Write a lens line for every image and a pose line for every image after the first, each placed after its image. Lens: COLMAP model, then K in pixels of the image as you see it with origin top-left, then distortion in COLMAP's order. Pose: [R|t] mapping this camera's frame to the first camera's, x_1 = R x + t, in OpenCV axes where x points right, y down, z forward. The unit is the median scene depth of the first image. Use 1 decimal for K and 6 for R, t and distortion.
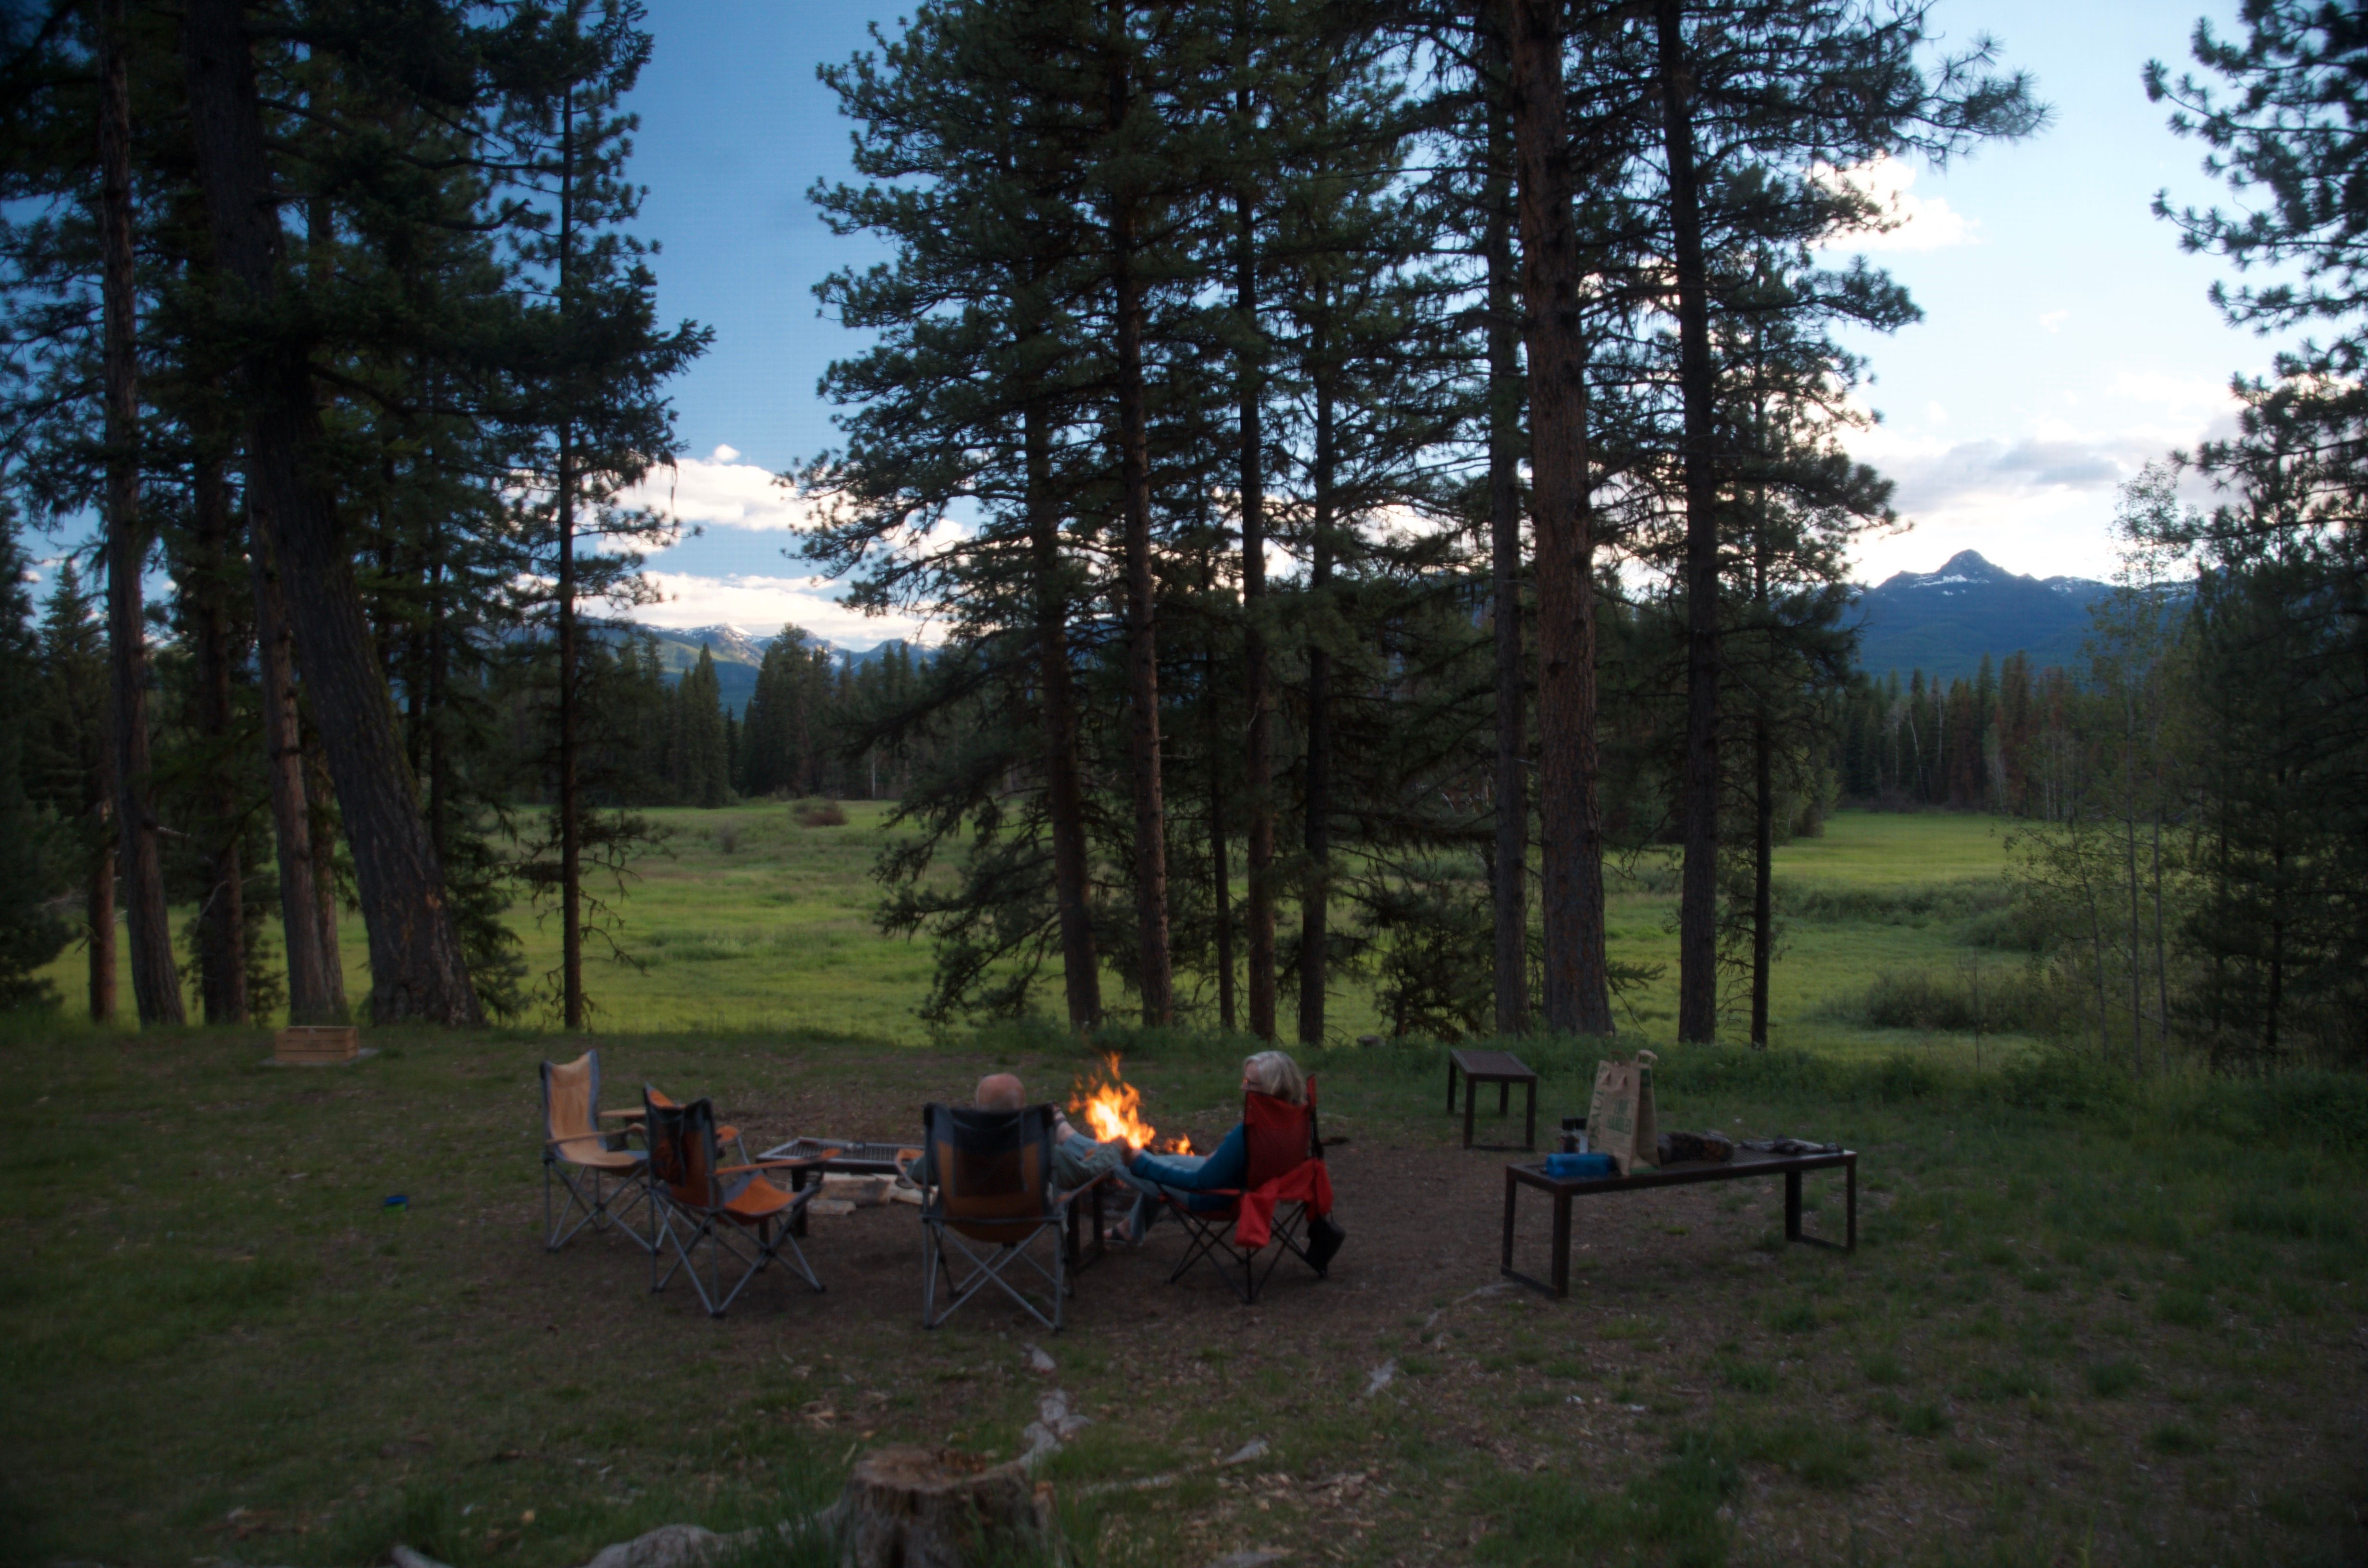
lens RADIAL K [[1933.3, 0, 1177.3], [0, 1933.3, 830.8], [0, 0, 1]] dist [-0.197284, 0.166766]
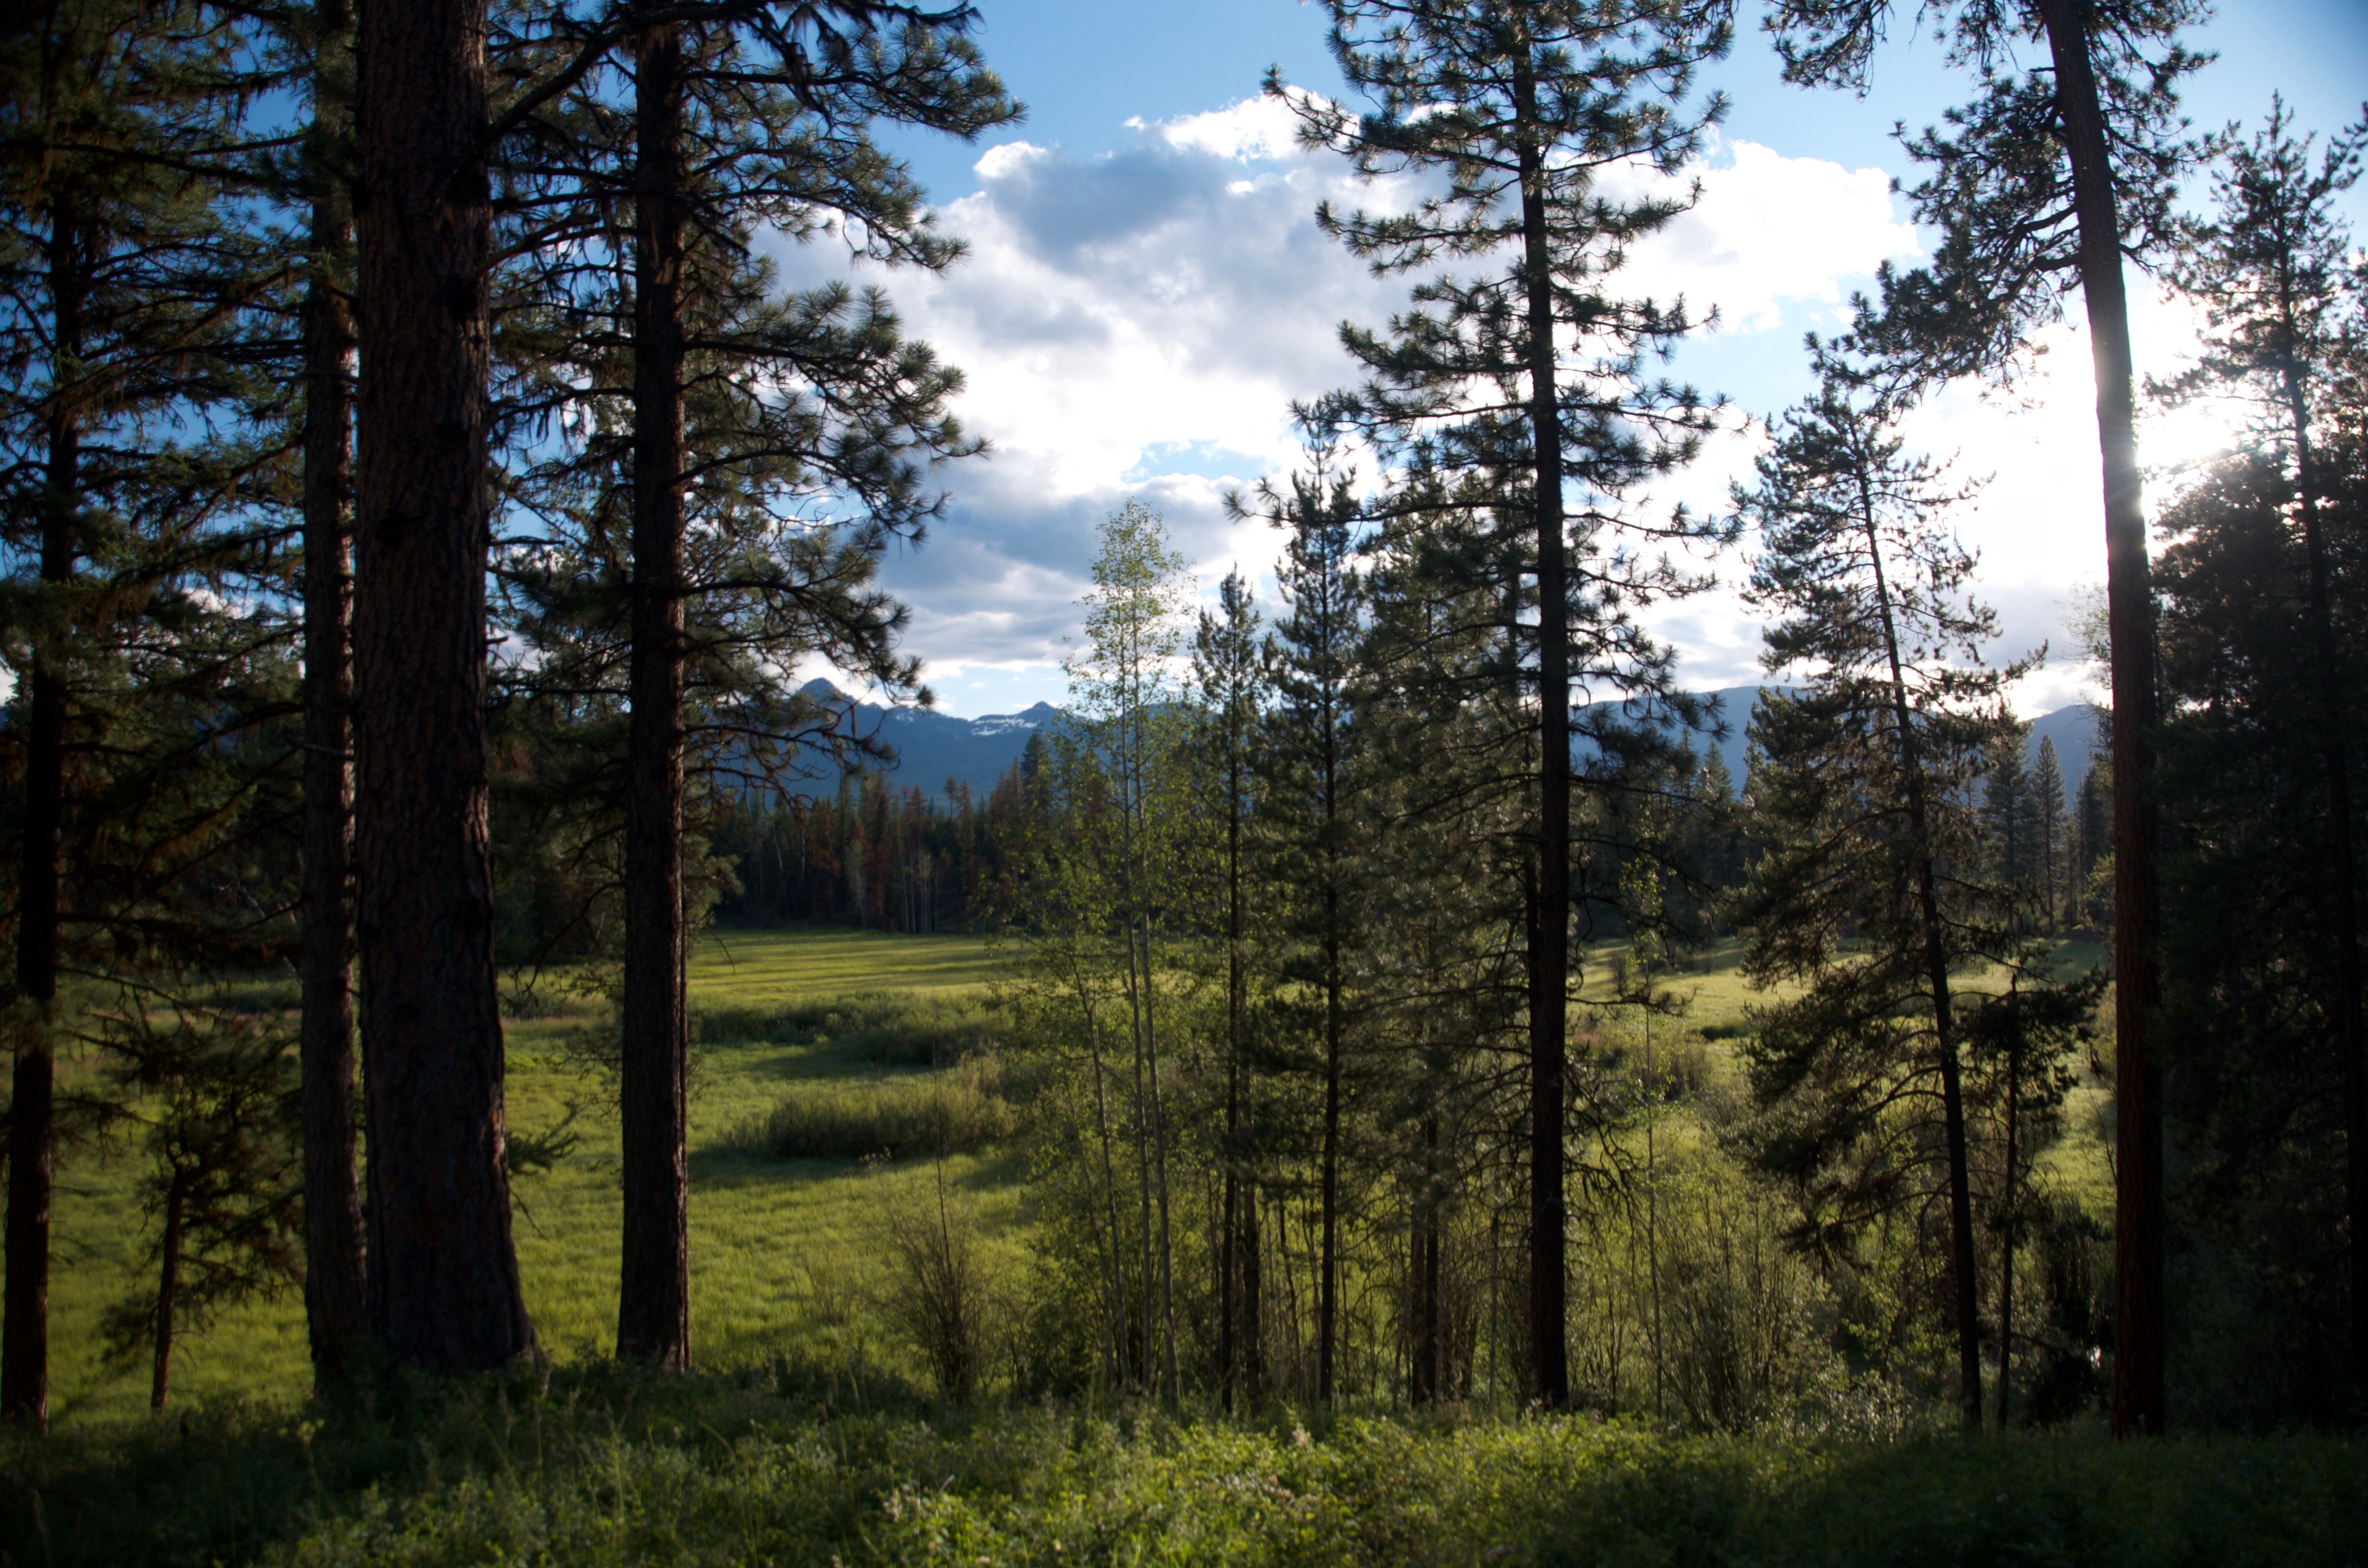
lens RADIAL K [[1933.3, 0, 1177.3], [0, 1933.3, 830.8], [0, 0, 1]] dist [-0.197284, 0.166766]
pose [[0.830281, 0.012105, 0.557214, 0.044485], [0.025440, 0.997899, -0.059585, 0.008405], [-0.556765, 0.063648, 0.828228, 0.245900]]
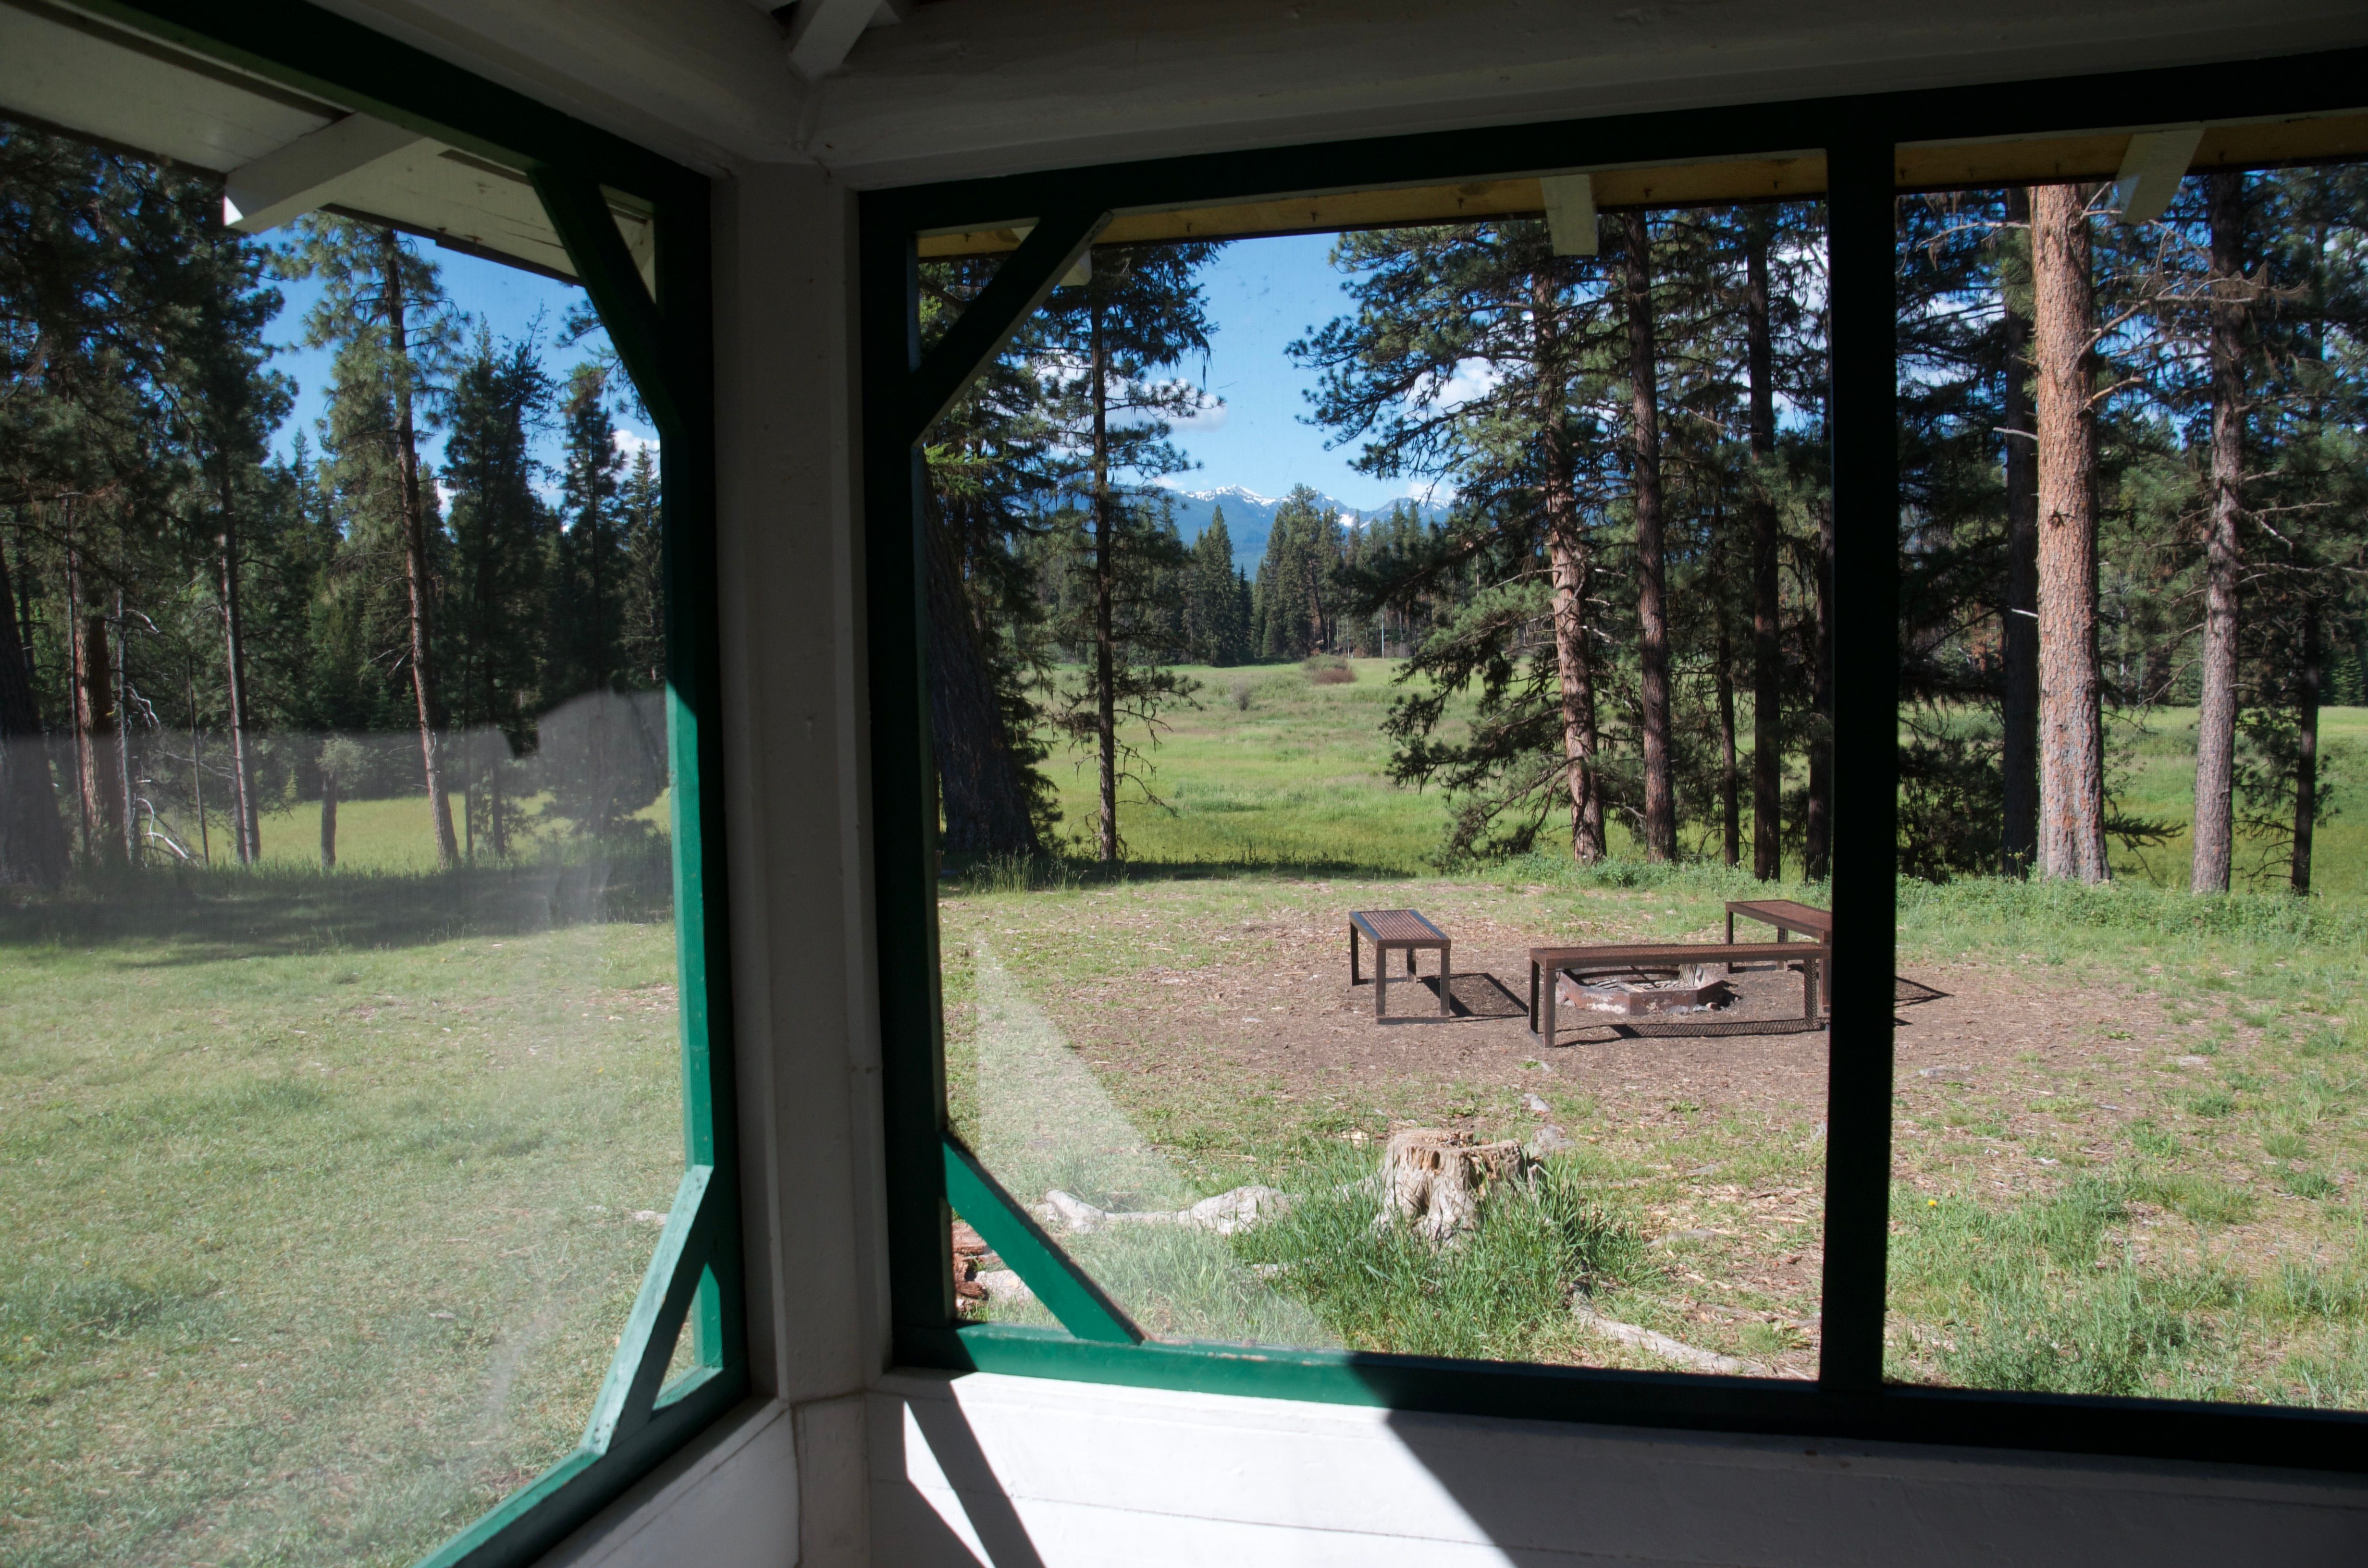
lens RADIAL K [[1910.4, 0, 1172.8], [0, 1910.4, 811.8], [0, 0, 1]] dist [-0.166270, 0.143805]
pose [[0.964752, 0.013292, -0.262824, 0.002130], [0.003749, 0.997928, 0.064230, 0.001783], [0.263133, -0.062951, 0.962704, -0.025928]]
